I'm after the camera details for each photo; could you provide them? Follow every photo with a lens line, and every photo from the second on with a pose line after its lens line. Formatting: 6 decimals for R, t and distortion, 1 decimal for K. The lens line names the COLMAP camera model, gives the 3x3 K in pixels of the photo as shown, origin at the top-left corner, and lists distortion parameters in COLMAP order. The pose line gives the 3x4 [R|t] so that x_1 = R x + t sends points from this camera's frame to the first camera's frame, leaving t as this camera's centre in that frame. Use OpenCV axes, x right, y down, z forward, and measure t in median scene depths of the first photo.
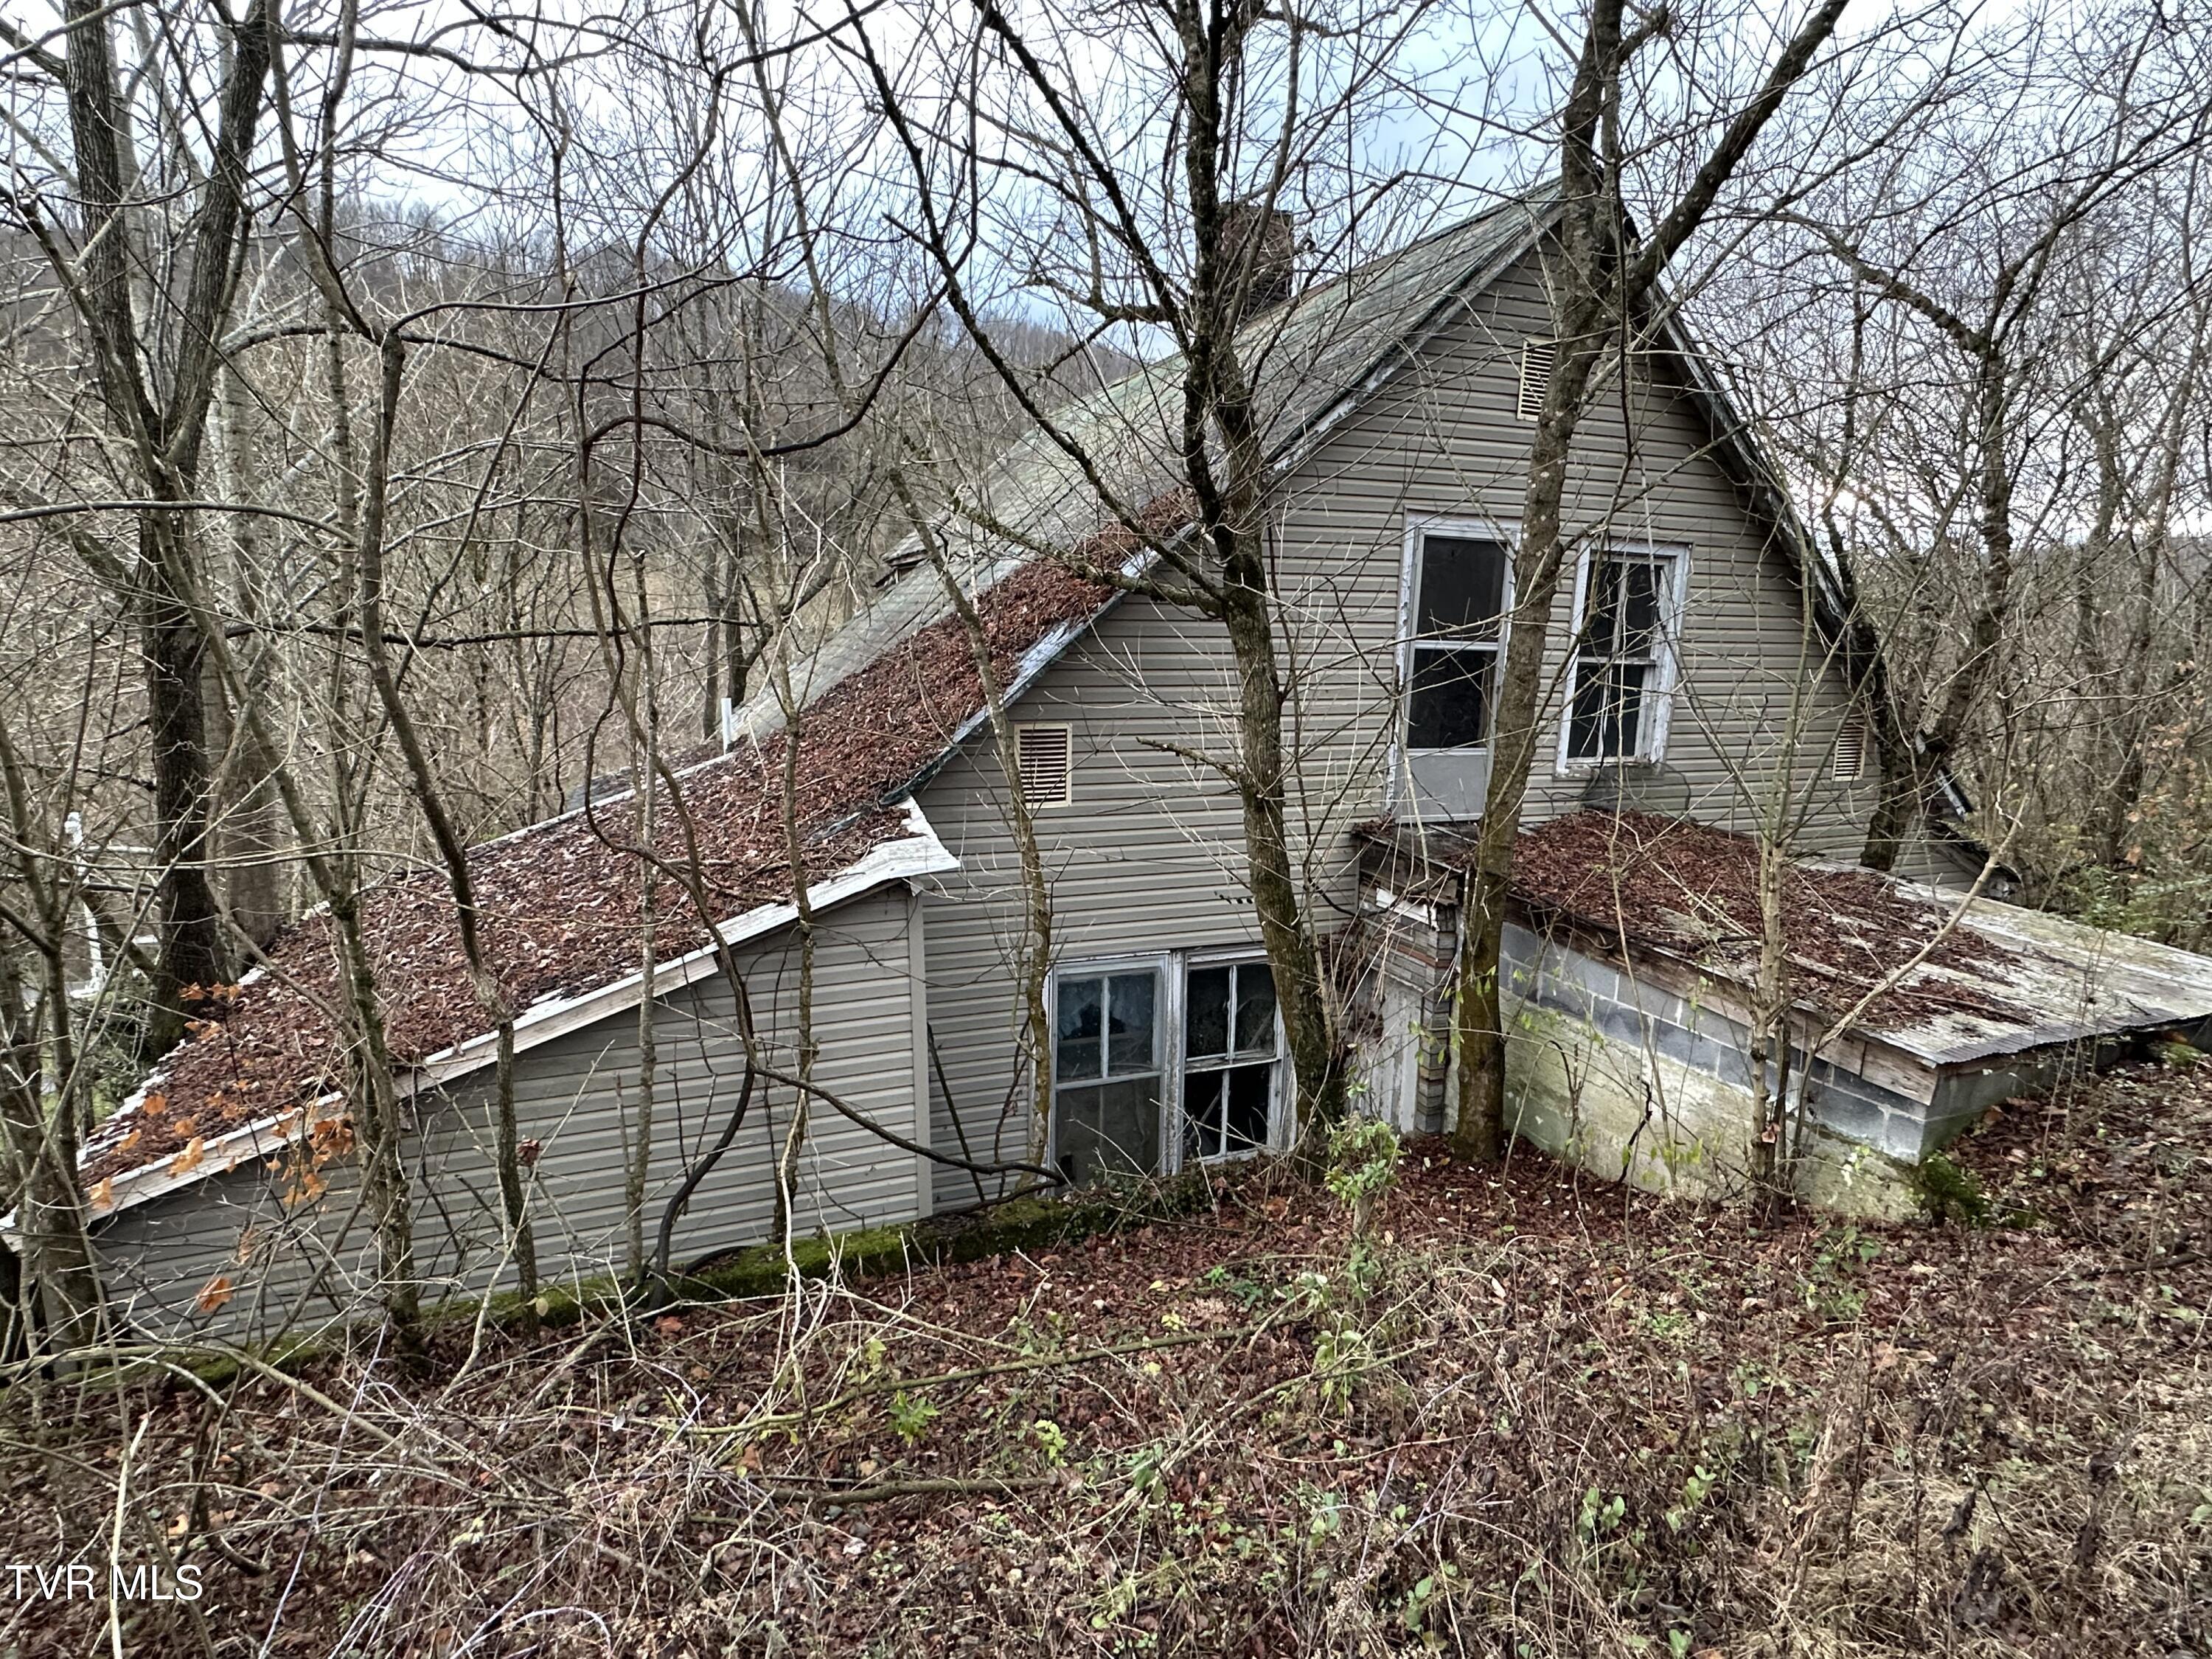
lens RADIAL K [[1166.5, 0, 1100.0], [0, 1166.5, 830.7], [0, 0, 1]] dist [-0.003850, 0.001021]
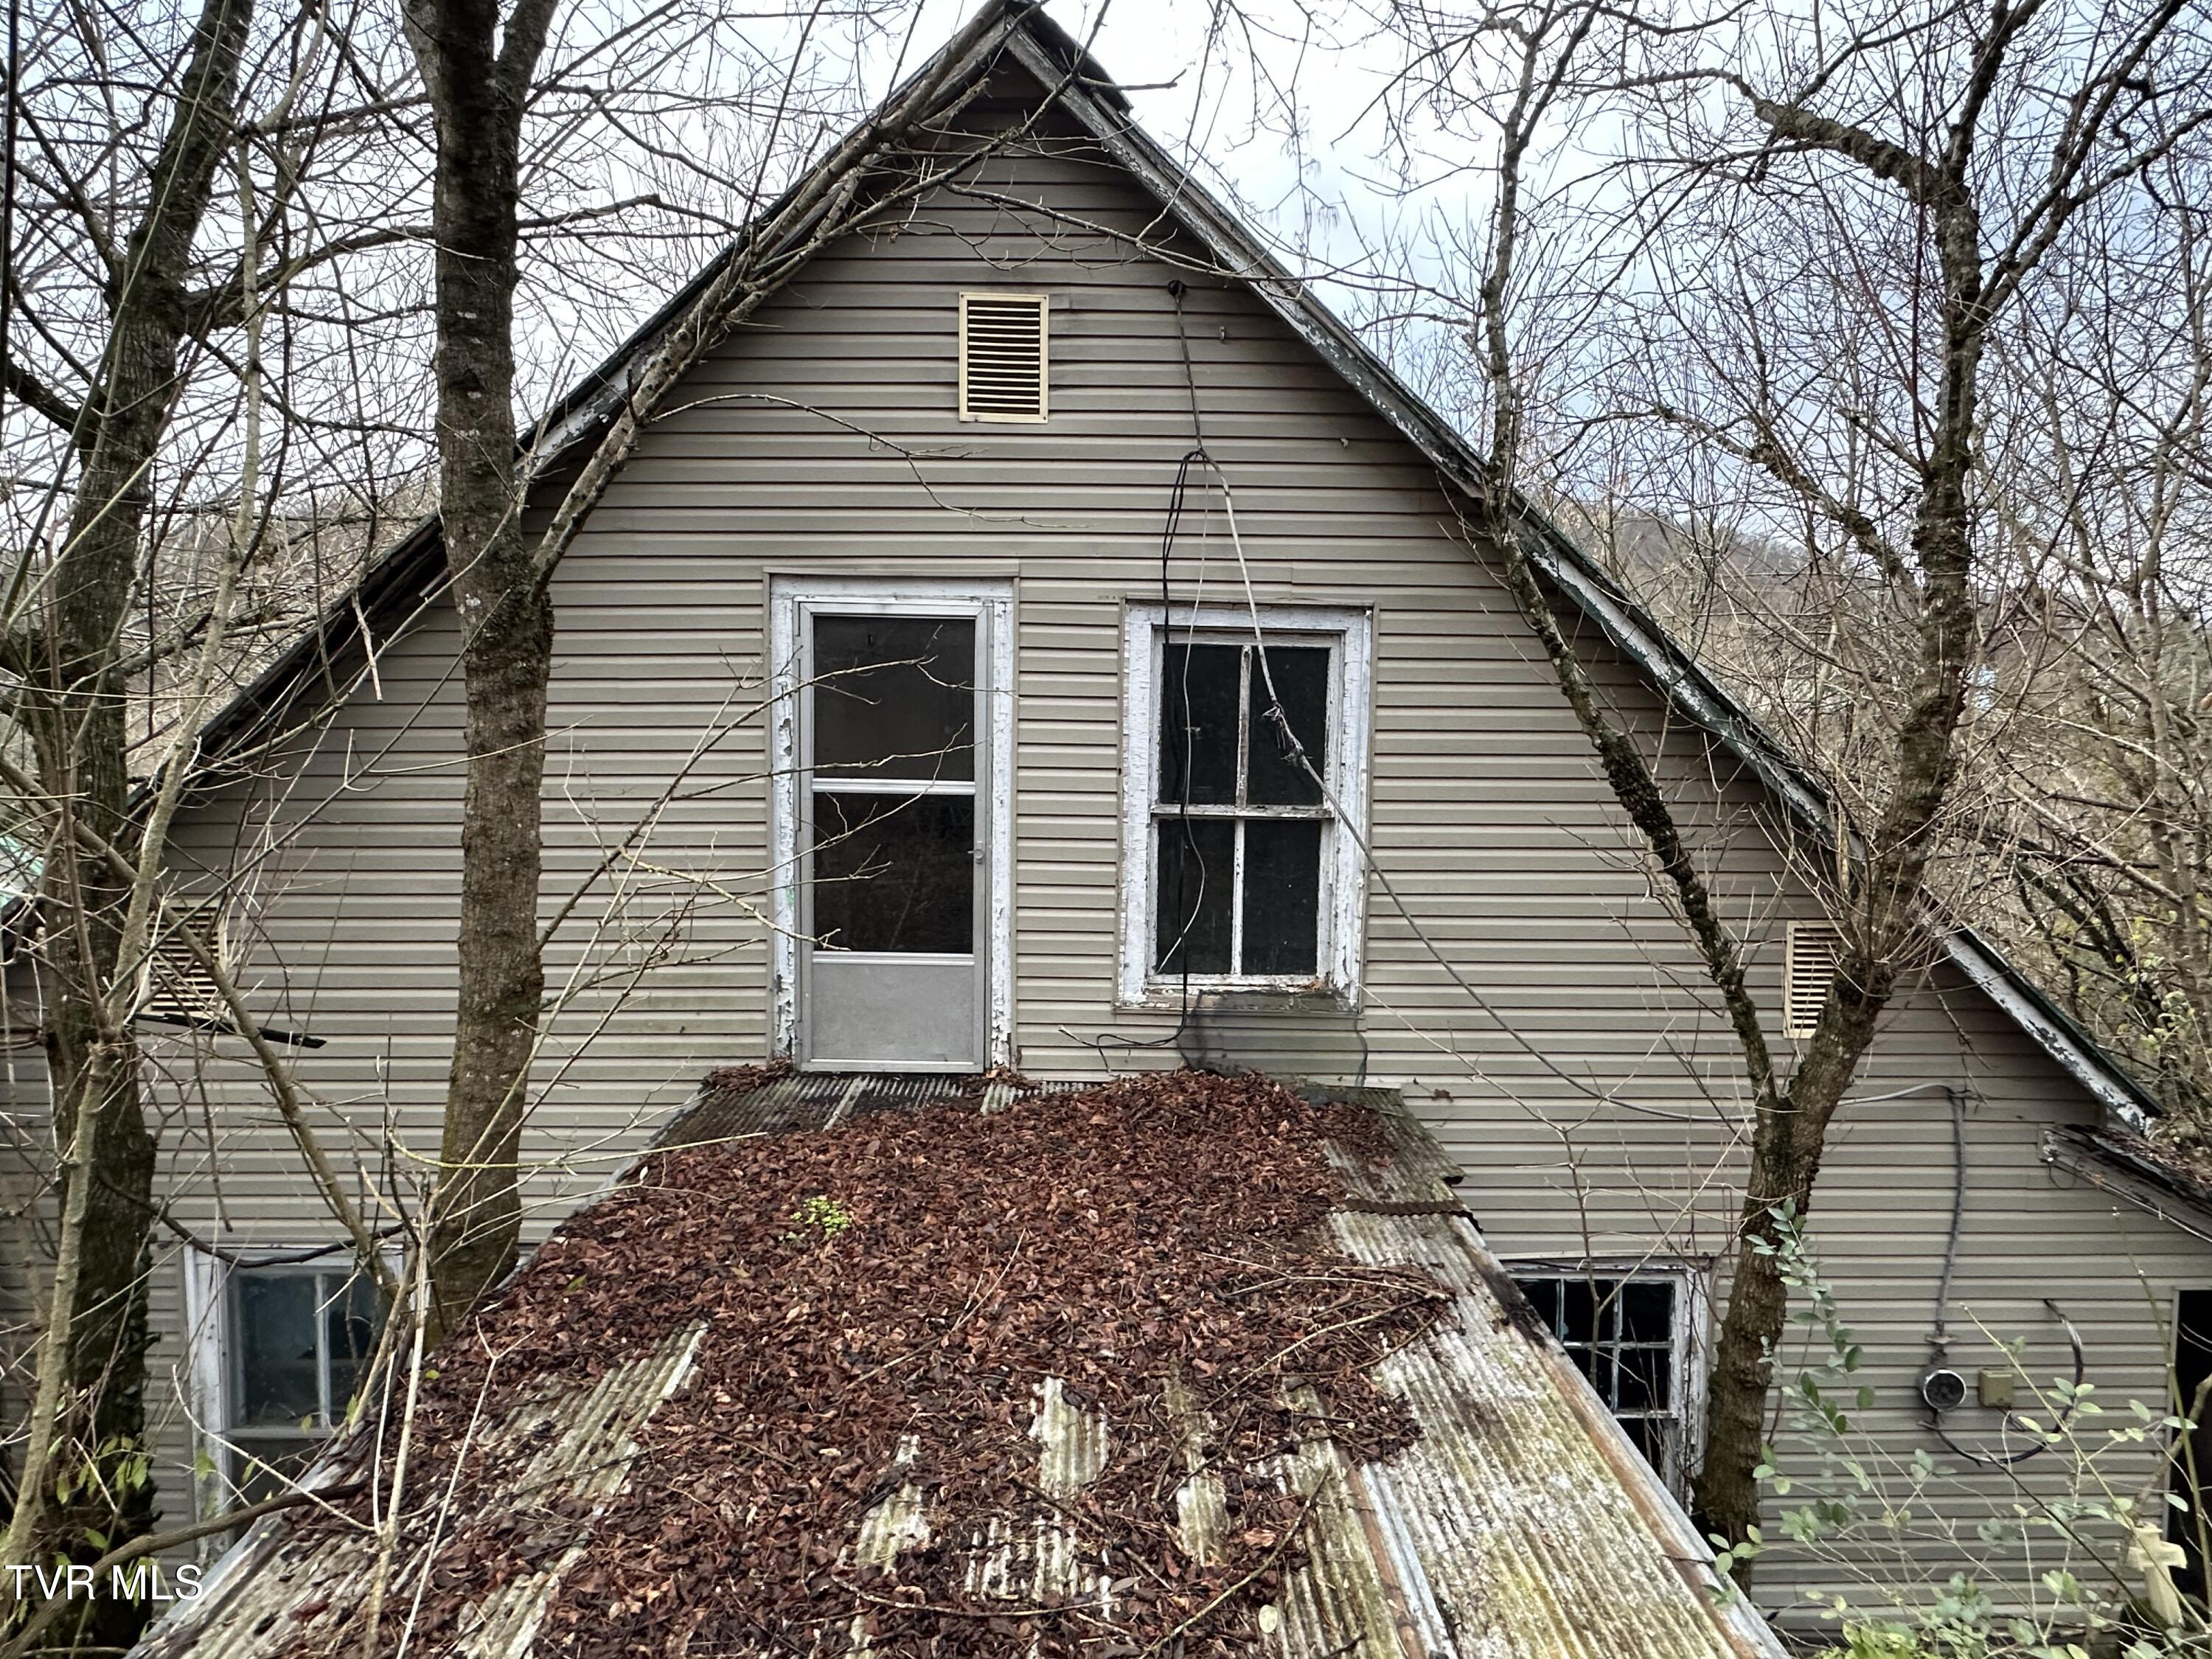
lens RADIAL K [[1166.5, 0, 1100.0], [0, 1166.5, 830.7], [0, 0, 1]] dist [-0.003850, 0.001021]
pose [[0.937631, 0.007403, -0.347554, 0.613234], [-0.049907, 0.992283, -0.113502, -0.070413], [0.344031, 0.123769, 0.930765, 0.460379]]
